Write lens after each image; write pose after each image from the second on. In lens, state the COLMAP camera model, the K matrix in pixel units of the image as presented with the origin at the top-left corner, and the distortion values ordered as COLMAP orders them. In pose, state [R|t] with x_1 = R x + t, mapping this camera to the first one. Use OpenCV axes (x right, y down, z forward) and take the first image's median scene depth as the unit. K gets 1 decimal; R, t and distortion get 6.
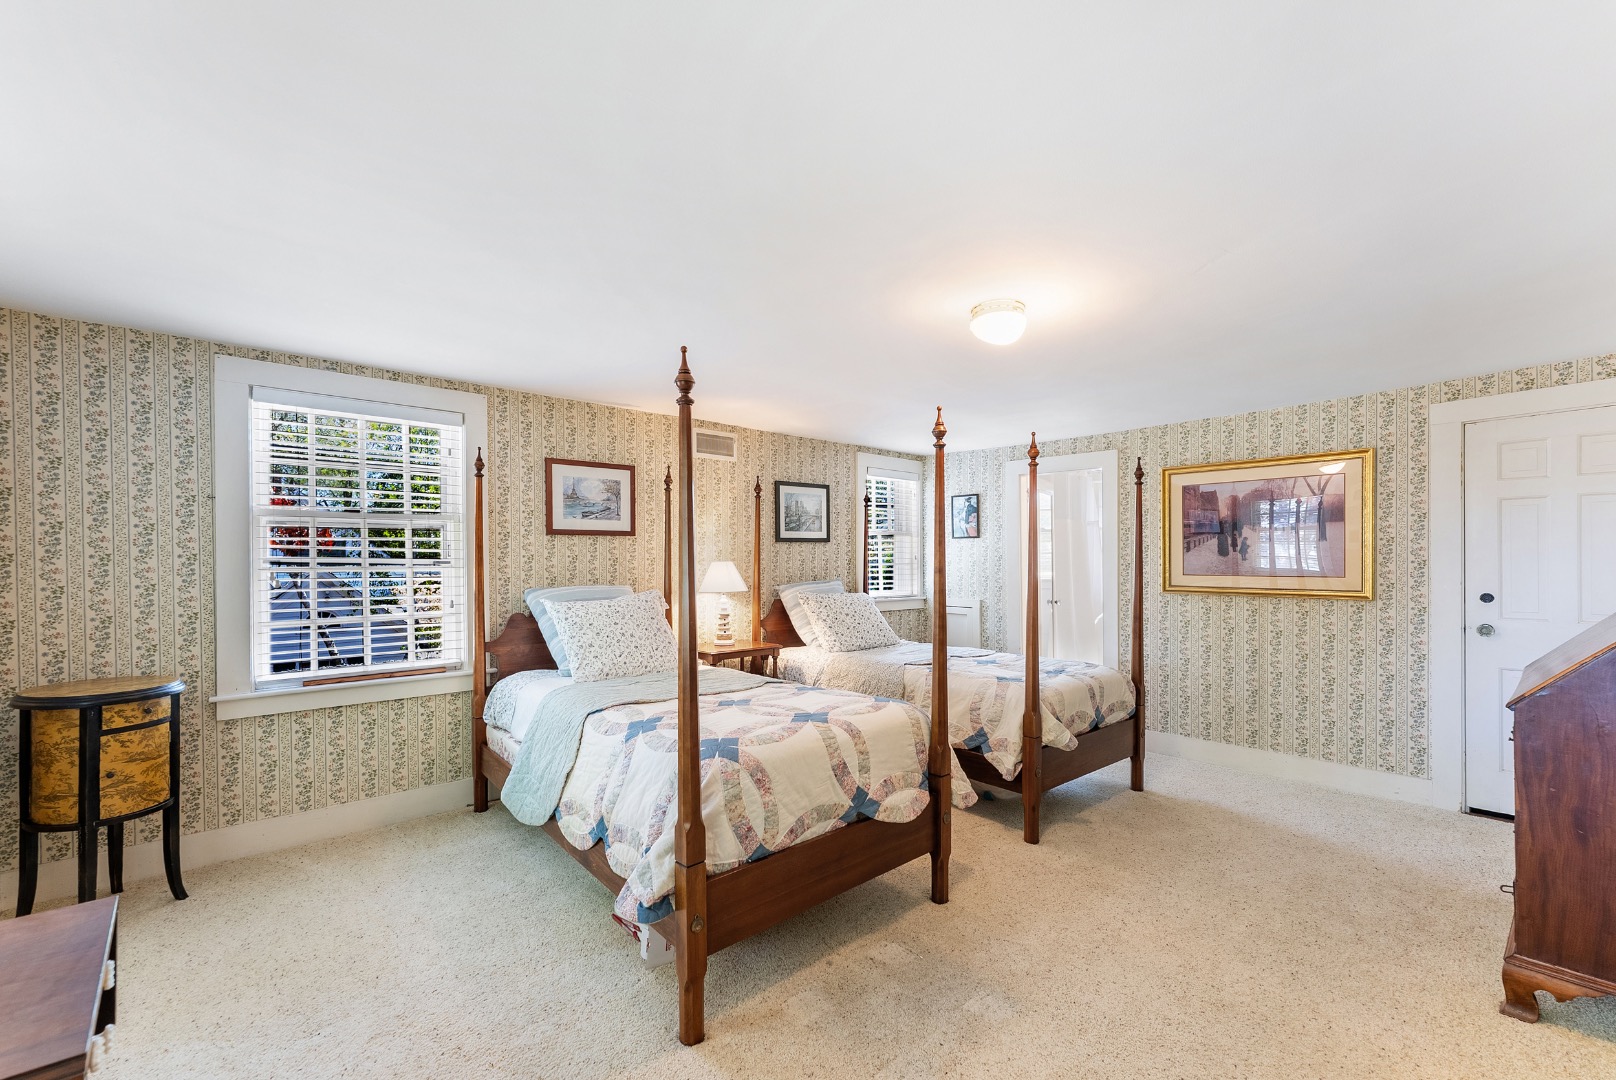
lens RADIAL K [[661.2, 0, 803.2], [0, 661.2, 550.7], [0, 0, 1]] dist [0.001494, -0.001629]
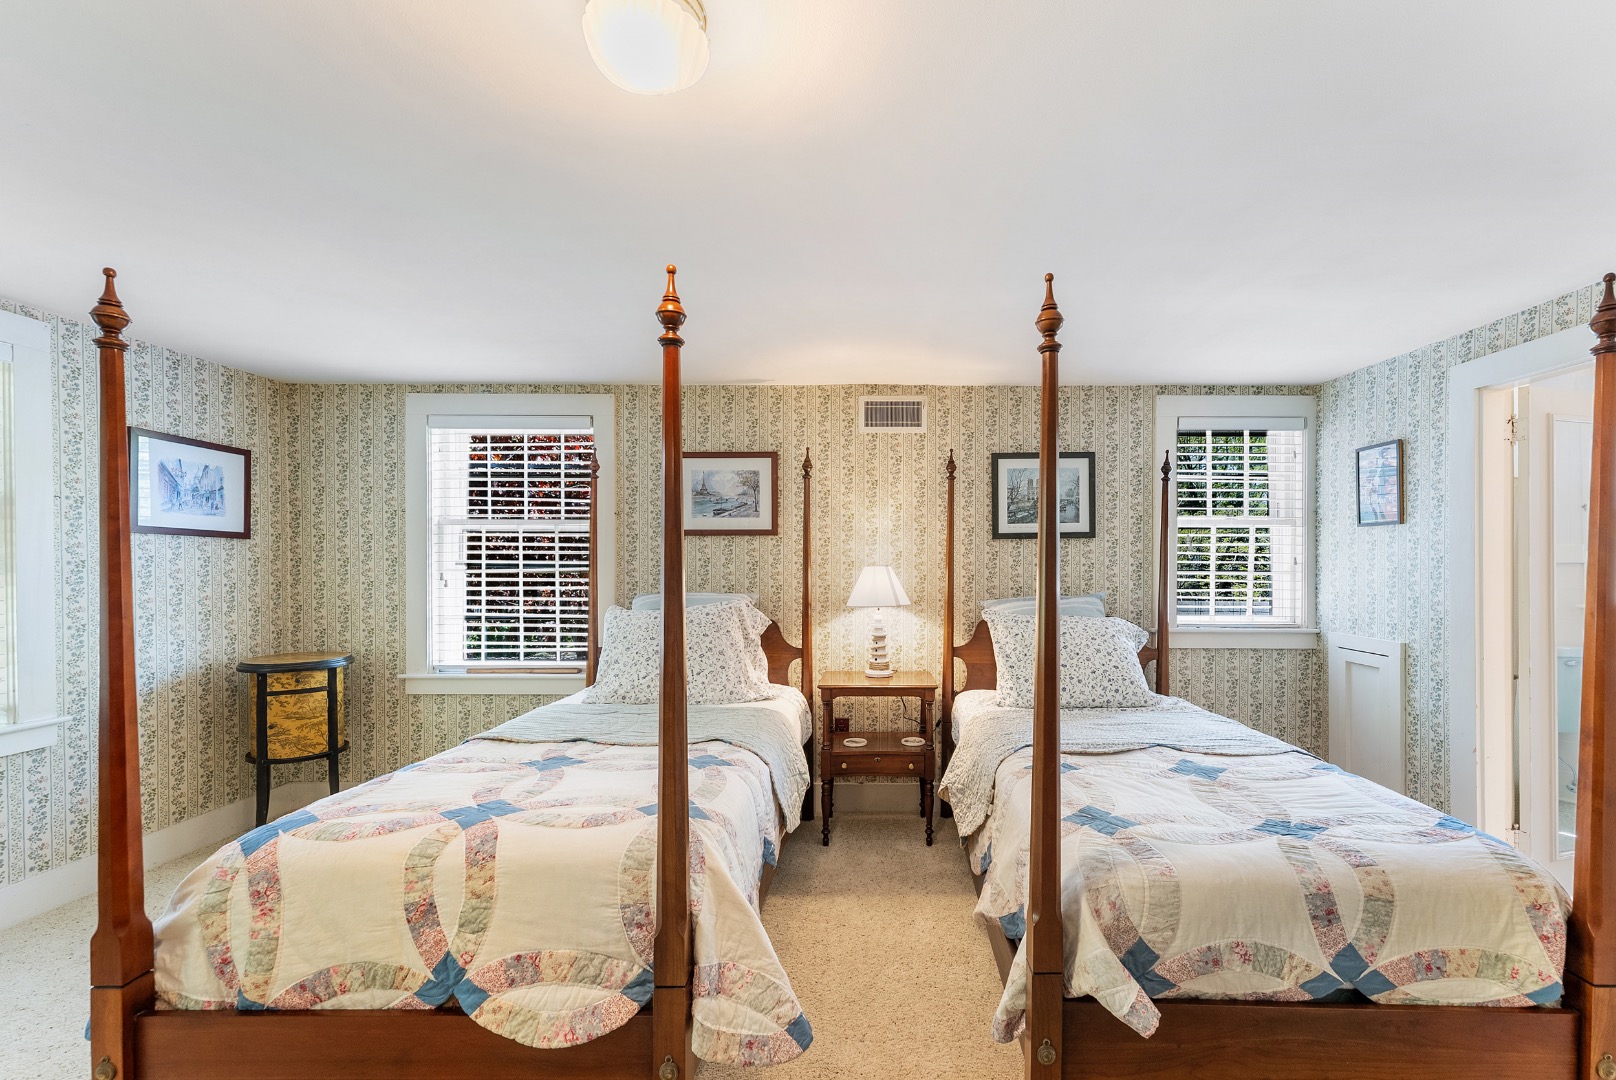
lens RADIAL K [[686.2, 0, 839.8], [0, 686.2, 561.2], [0, 0, 1]] dist [0.002003, -0.000420]
pose [[0.753429, 0.001265, -0.657528, 0.439000], [0.005518, 0.999951, 0.008248, 0.004750], [0.657506, -0.009842, 0.753385, 0.456602]]
